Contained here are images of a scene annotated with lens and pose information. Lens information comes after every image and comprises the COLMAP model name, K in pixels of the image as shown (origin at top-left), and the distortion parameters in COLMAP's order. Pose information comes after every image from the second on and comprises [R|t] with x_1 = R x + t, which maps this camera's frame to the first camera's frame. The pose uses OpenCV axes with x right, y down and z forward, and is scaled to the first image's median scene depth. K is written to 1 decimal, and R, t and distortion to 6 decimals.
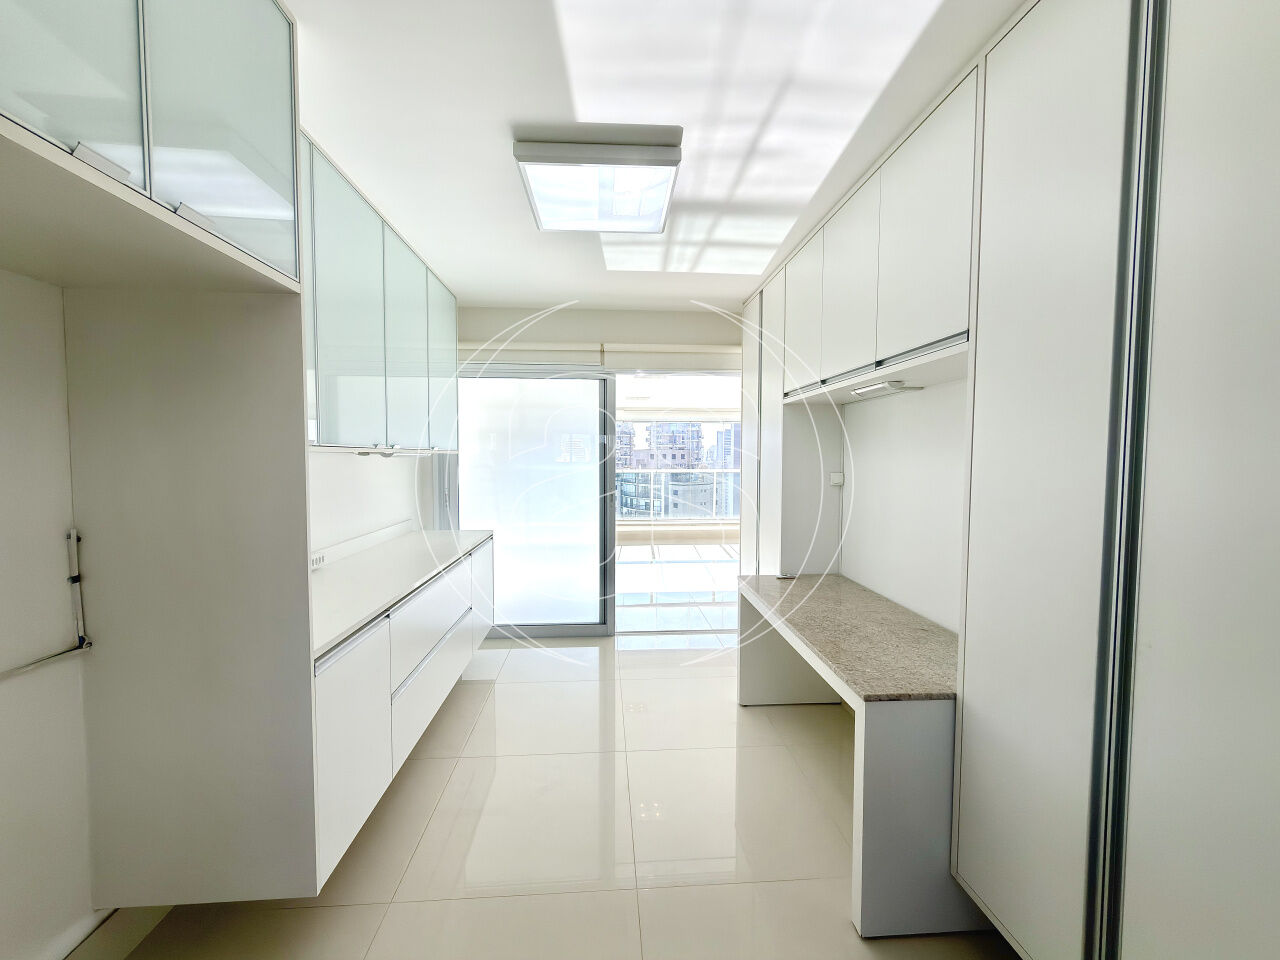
lens RADIAL K [[512.7, 0, 638.5], [0, 512.7, 480.3], [0, 0, 1]] dist [0.000139, -0.000111]
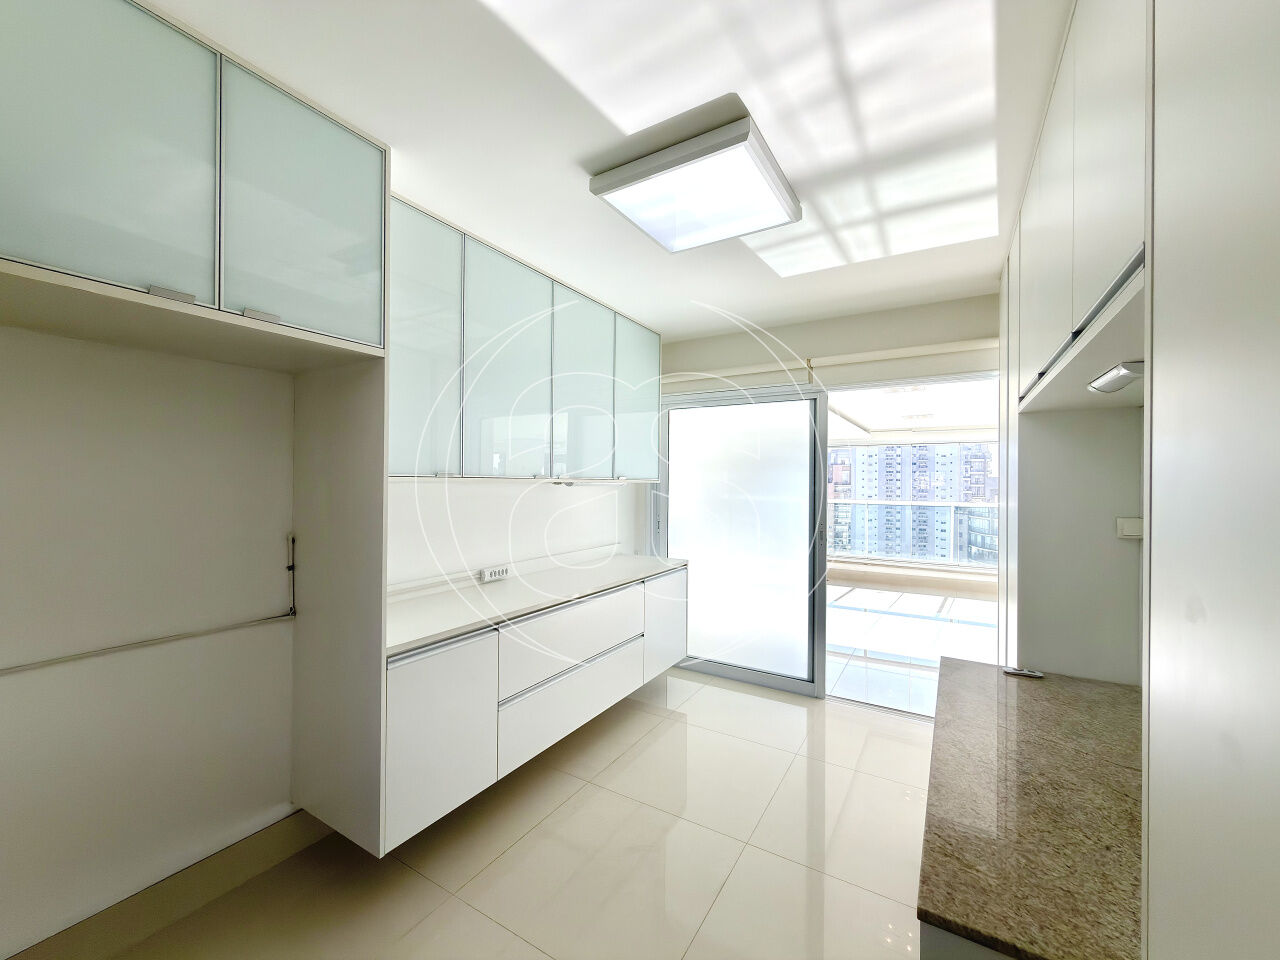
lens RADIAL K [[513.0, 0, 638.3], [0, 513.0, 479.9], [0, 0, 1]] dist [0.000591, -0.000017]
pose [[0.817749, 0.003321, -0.575566, 0.282525], [-0.034370, 0.998481, -0.043070, -0.015979], [0.574548, 0.055003, 0.816620, 0.173560]]
